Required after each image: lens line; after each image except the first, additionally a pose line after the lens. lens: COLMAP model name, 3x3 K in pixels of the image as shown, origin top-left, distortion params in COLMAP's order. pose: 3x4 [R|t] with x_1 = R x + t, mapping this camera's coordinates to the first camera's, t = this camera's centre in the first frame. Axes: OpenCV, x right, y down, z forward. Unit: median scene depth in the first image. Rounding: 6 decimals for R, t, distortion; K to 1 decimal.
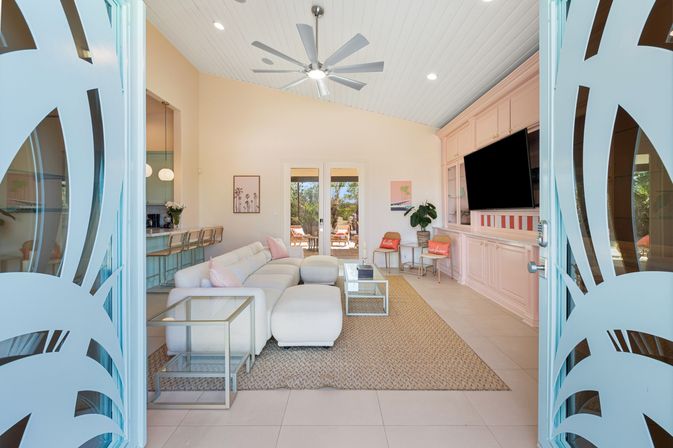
lens RADIAL K [[300.2, 0, 336.5], [0, 300.2, 224.0], [0, 0, 1]] dist [0.001767, 0.000179]
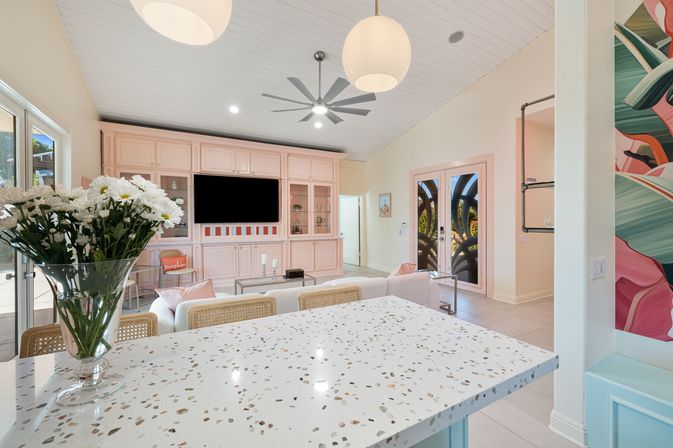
lens RADIAL K [[286.6, 0, 336.5], [0, 286.6, 224.0], [0, 0, 1]] dist [-0.000399, -0.000194]
pose [[-0.480212, -0.029317, 0.876662, -0.585981], [0.025901, 0.998532, 0.047580, -0.063116], [-0.876770, 0.045555, -0.478747, 0.830777]]
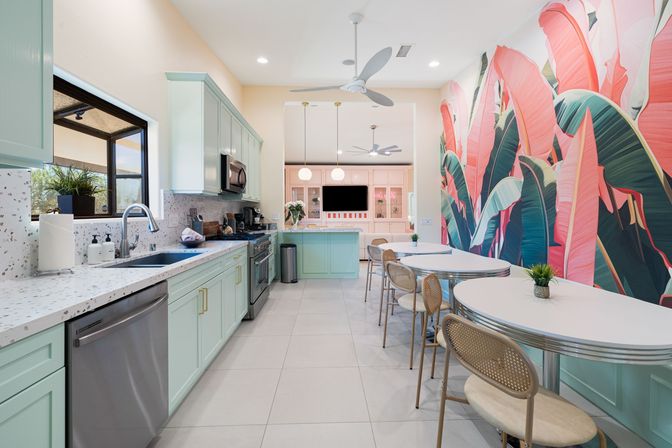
lens RADIAL K [[289.1, 0, 338.5], [0, 289.1, 210.2], [0, 0, 1]] dist [-0.000285, -0.000141]
pose [[-0.042548, -0.006696, 0.999072, -1.279419], [0.041317, 0.999110, 0.008455, -0.052220], [-0.998240, 0.041638, -0.042233, 0.773981]]
